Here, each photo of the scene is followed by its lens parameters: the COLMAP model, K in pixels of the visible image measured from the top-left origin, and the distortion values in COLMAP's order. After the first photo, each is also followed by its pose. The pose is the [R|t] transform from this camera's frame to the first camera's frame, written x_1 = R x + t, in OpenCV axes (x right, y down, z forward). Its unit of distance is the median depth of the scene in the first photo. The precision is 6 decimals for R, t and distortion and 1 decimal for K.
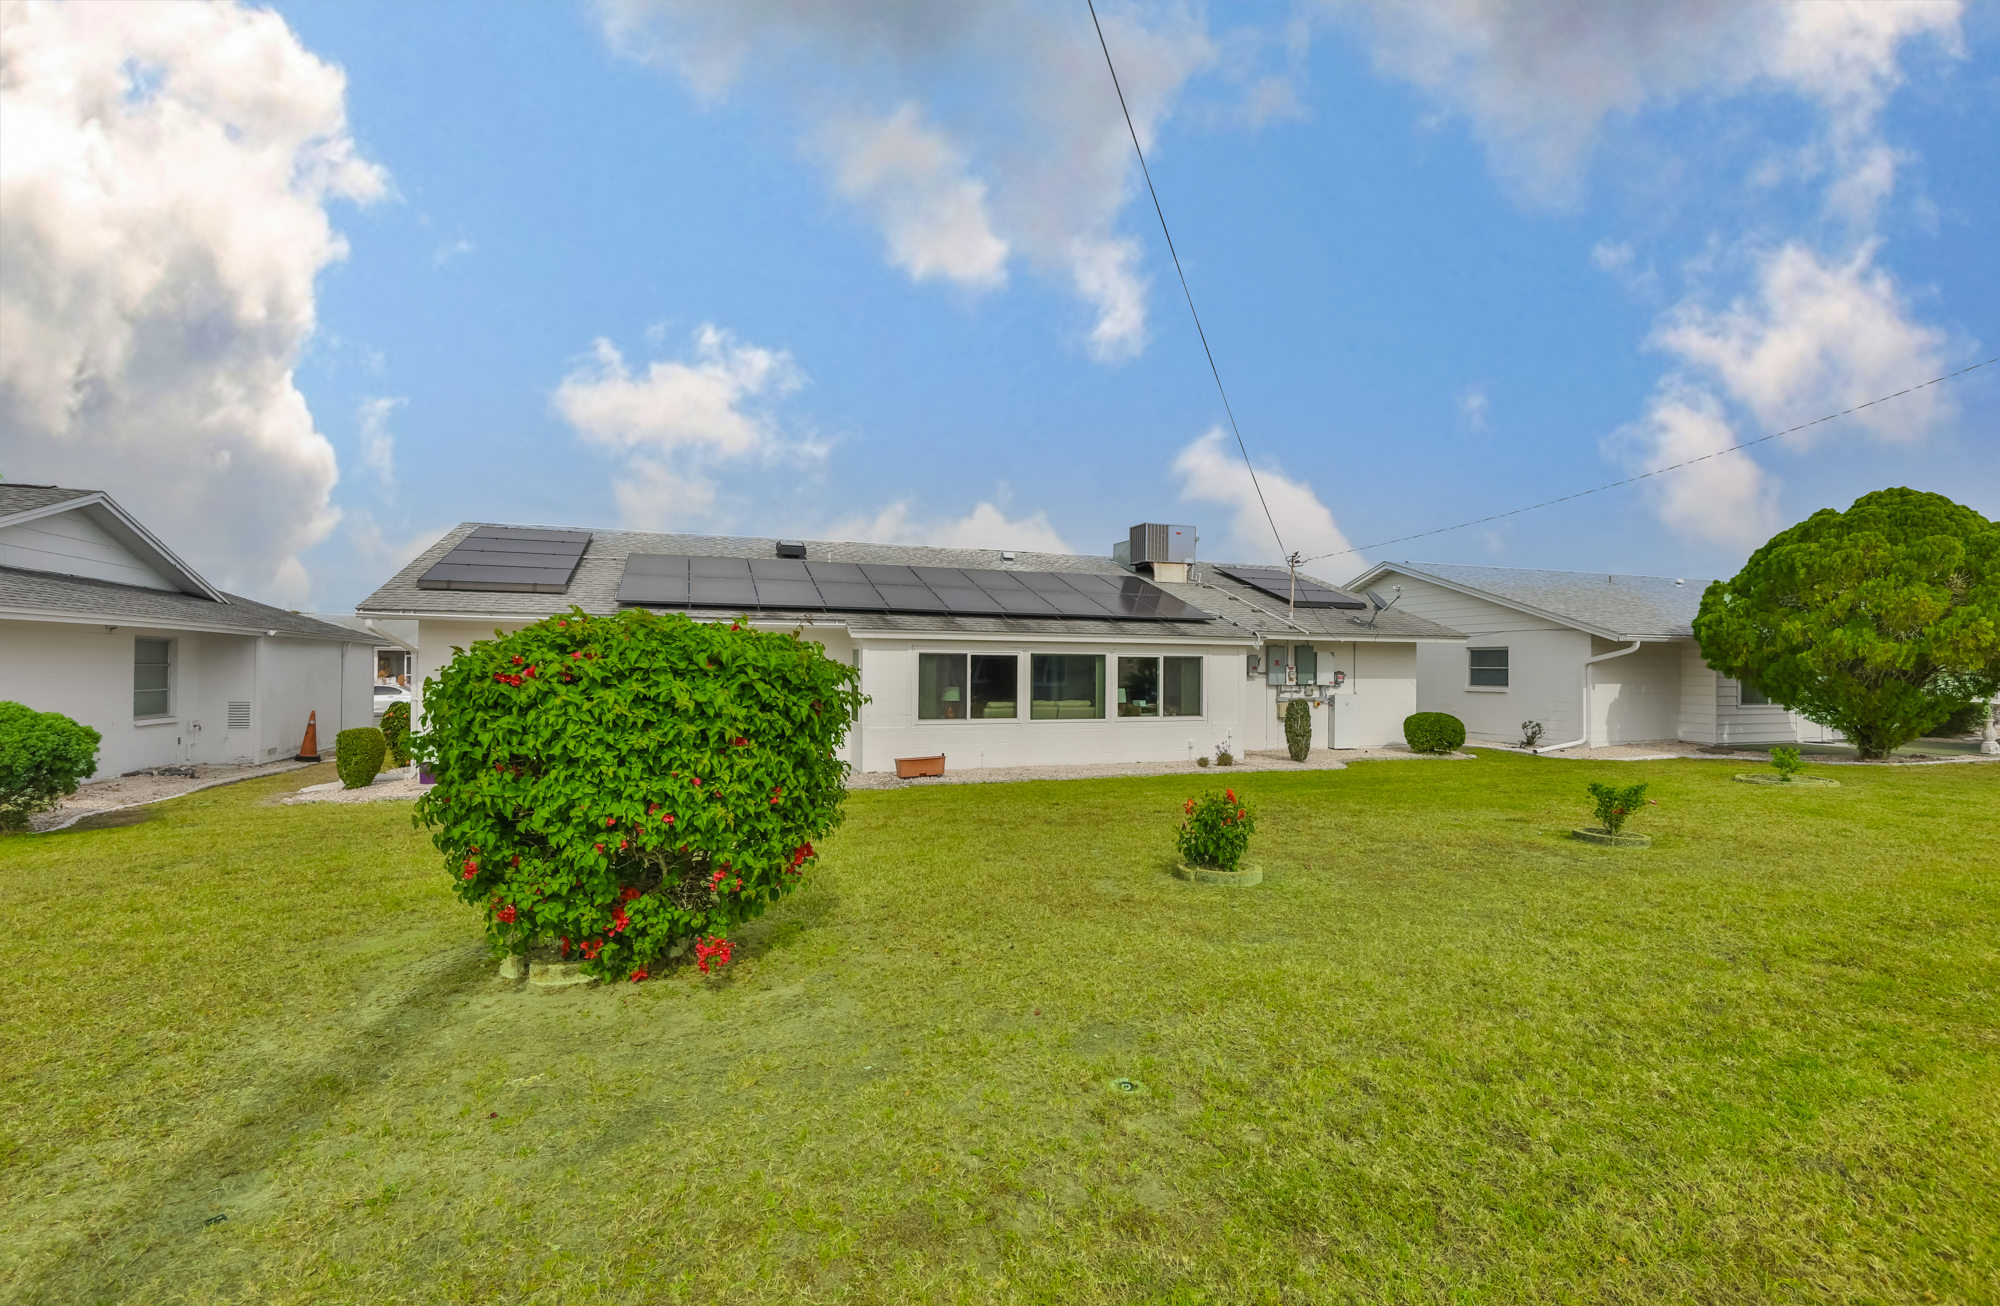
lens RADIAL K [[915.0, 0, 1034.8], [0, 915.0, 678.8], [0, 0, 1]] dist [-0.000687, 0.000166]
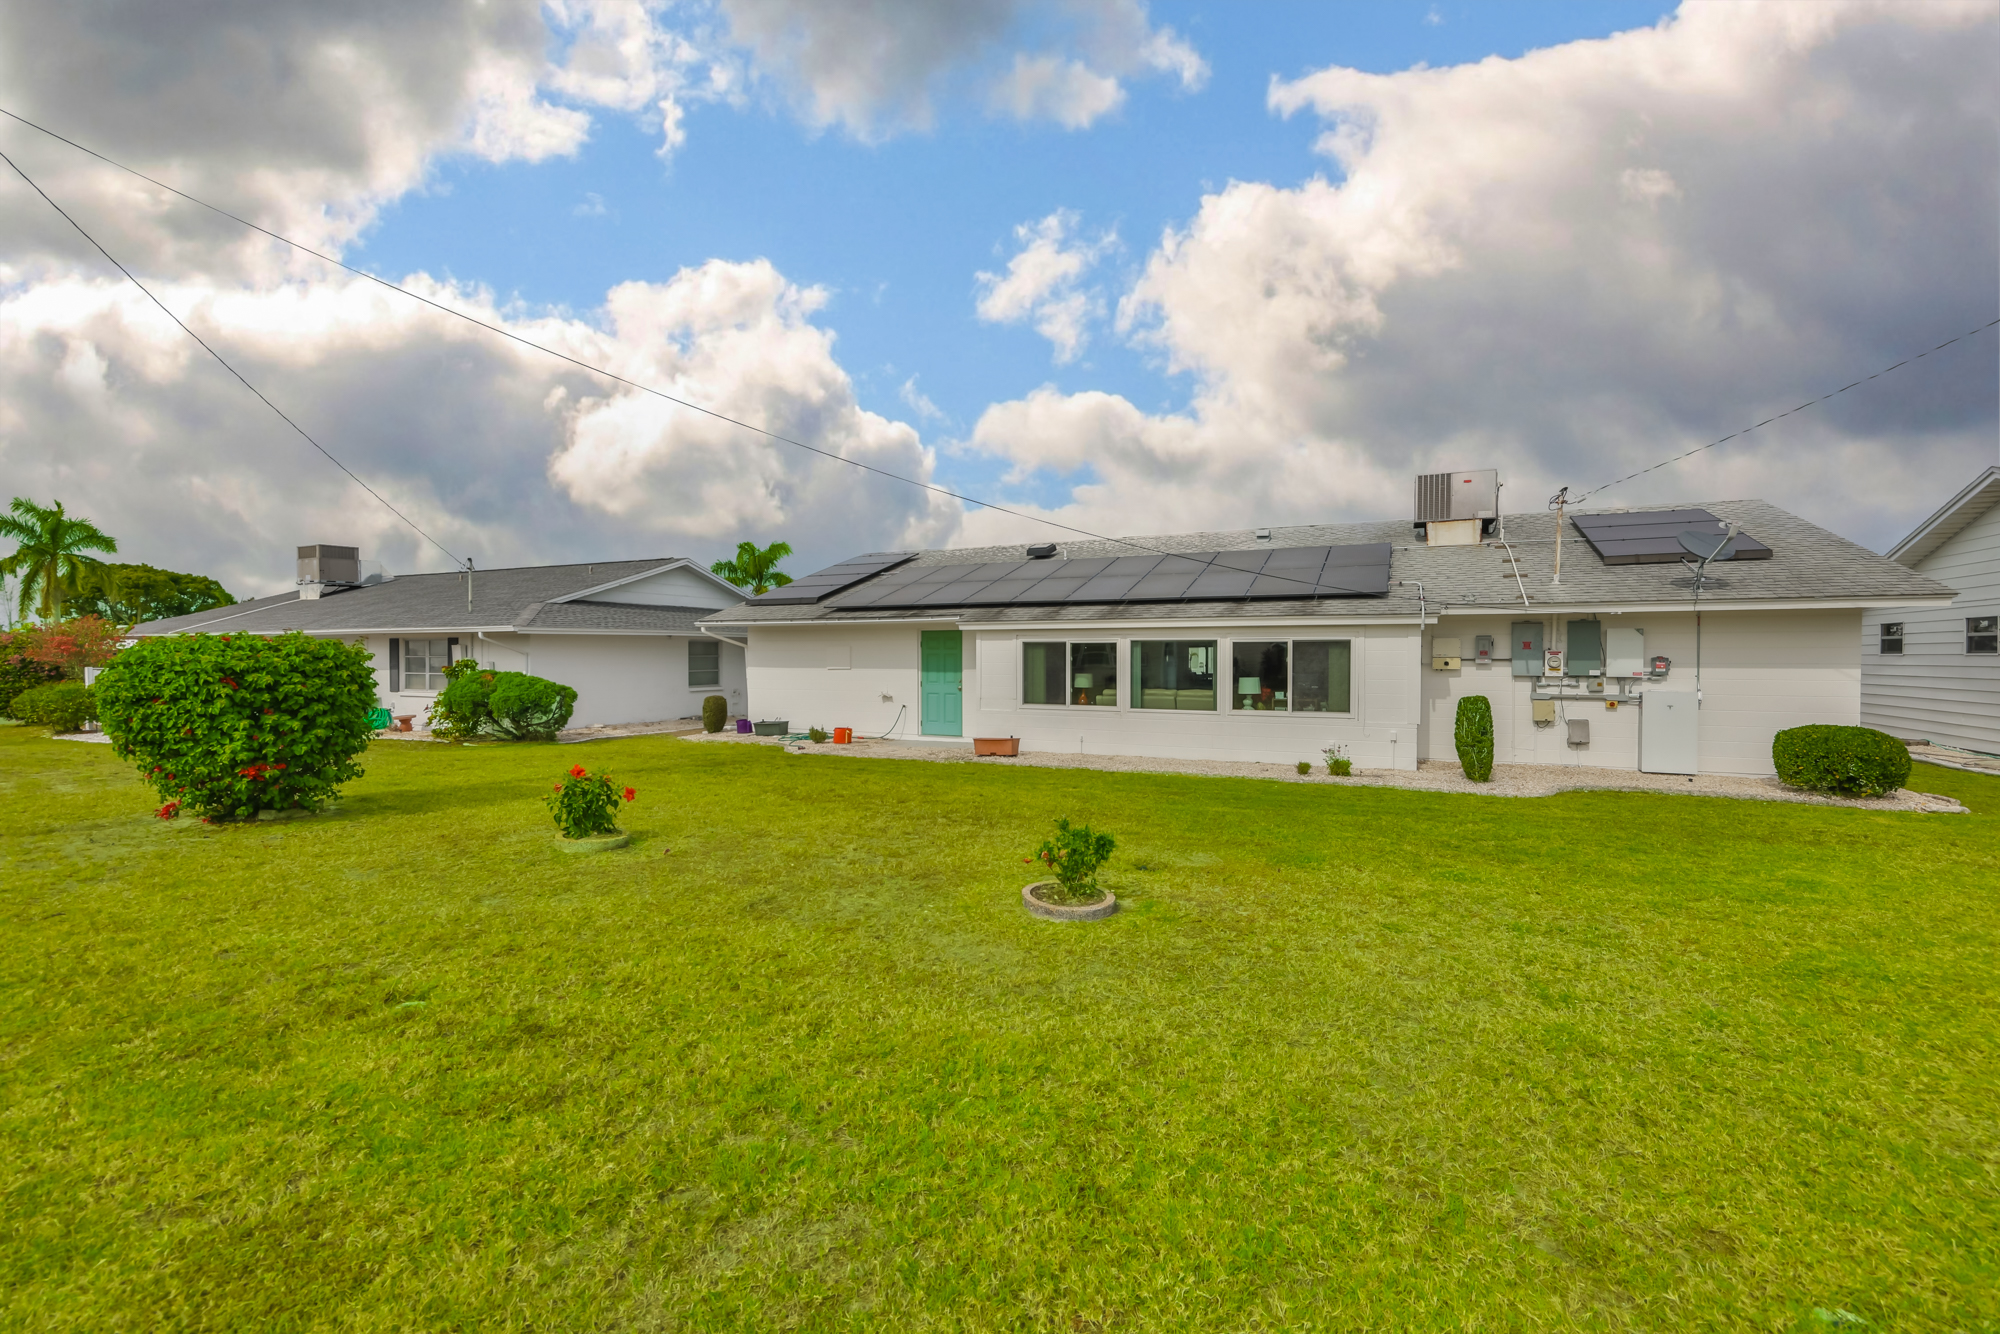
lens RADIAL K [[878.1, 0, 1000.0], [0, 878.1, 667.0], [0, 0, 1]] dist [-0.000690, 0.000156]
pose [[0.683067, 0.005031, -0.730338, 0.549419], [-0.002503, 0.999987, 0.004548, -0.002909], [0.730351, -0.001278, 0.683070, 0.246847]]
